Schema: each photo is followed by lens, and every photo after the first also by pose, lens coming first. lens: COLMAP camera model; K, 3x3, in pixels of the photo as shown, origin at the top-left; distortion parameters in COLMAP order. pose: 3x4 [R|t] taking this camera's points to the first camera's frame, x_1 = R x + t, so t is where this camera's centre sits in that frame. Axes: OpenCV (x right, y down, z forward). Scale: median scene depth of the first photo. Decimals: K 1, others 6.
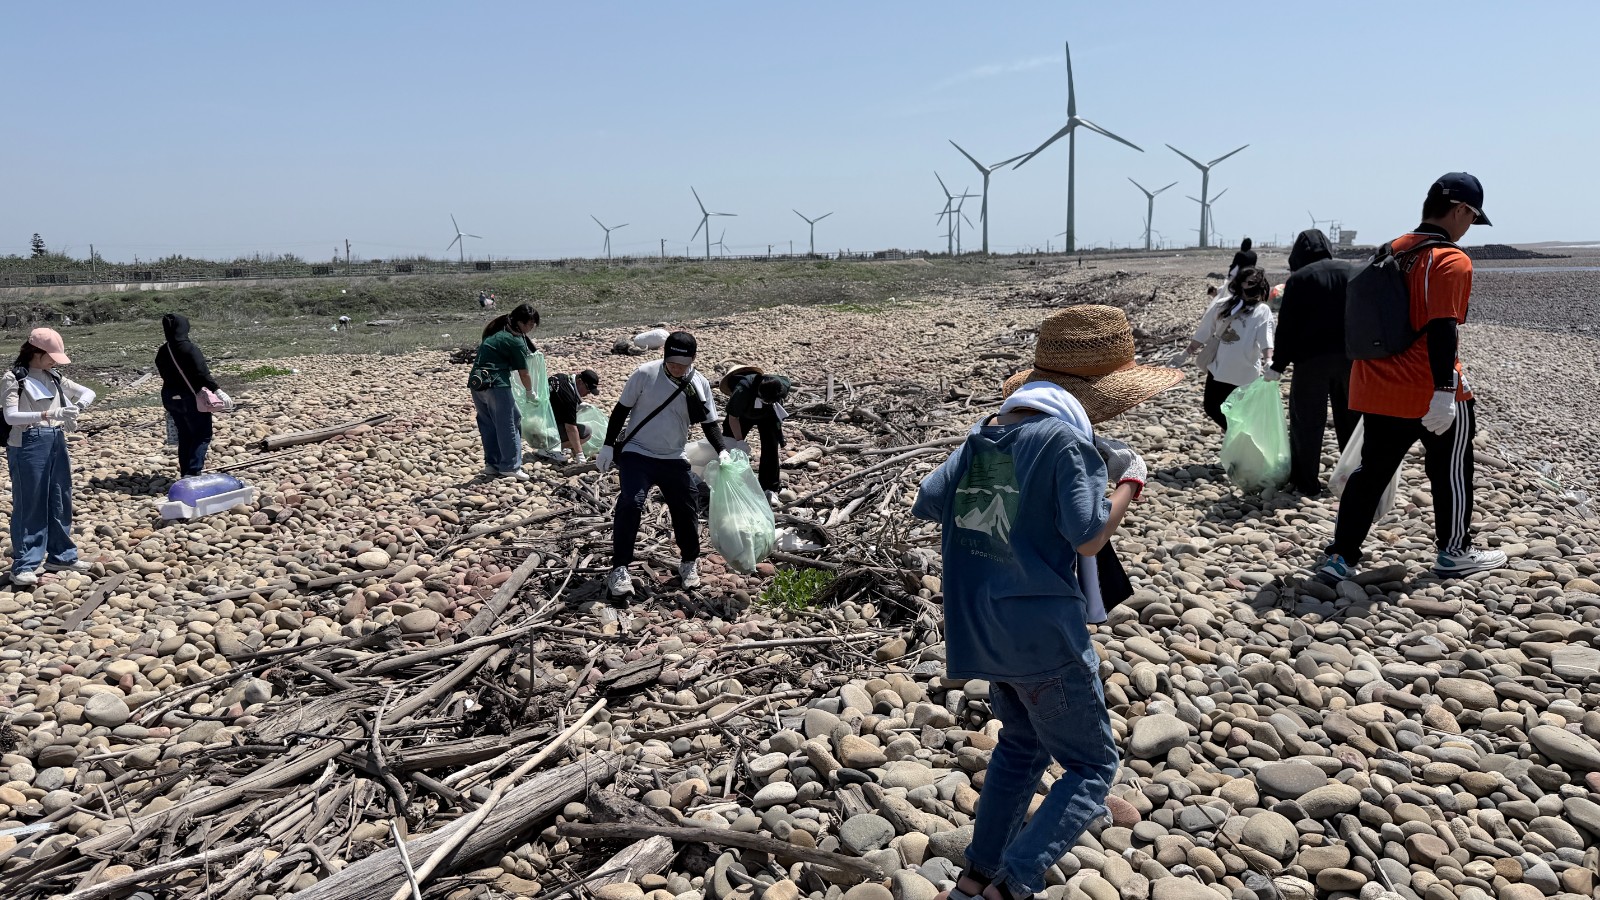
lens RADIAL K [[1116.9, 0, 781.2], [0, 1116.9, 478.9], [0, 0, 1]] dist [0.044883, -0.070472]
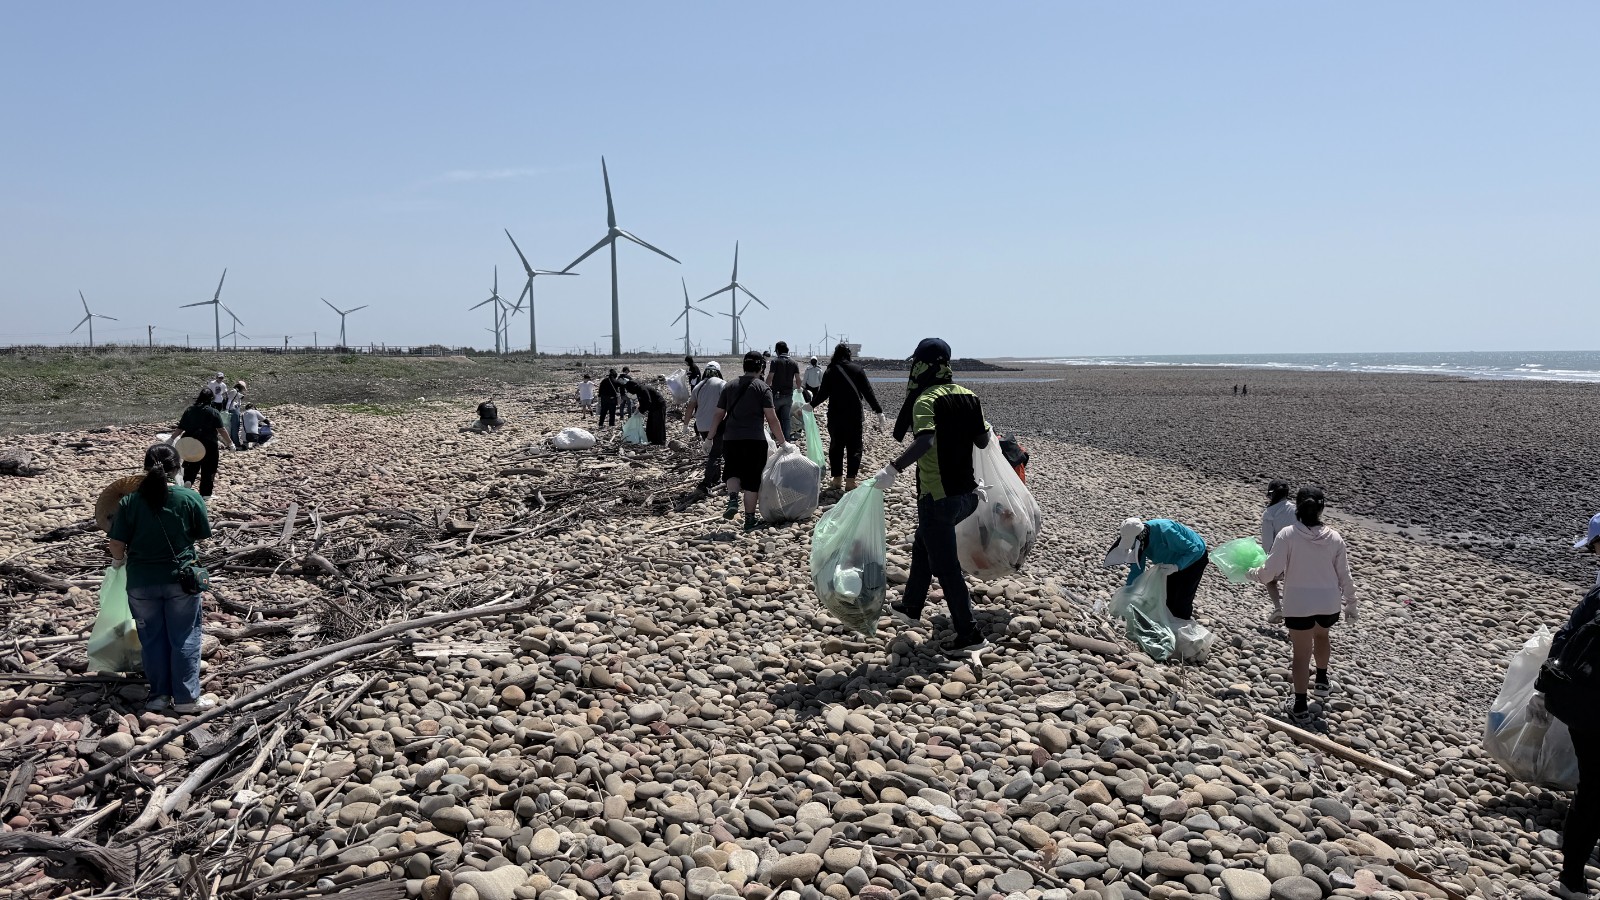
lens RADIAL K [[1116.9, 0, 779.4], [0, 1116.9, 461.7], [0, 0, 1]] dist [0.044883, -0.070472]
pose [[0.923958, -0.007880, 0.382414, 0.045201], [0.046956, 0.994562, -0.092956, -0.026357], [-0.379602, 0.103844, 0.919303, 0.119591]]
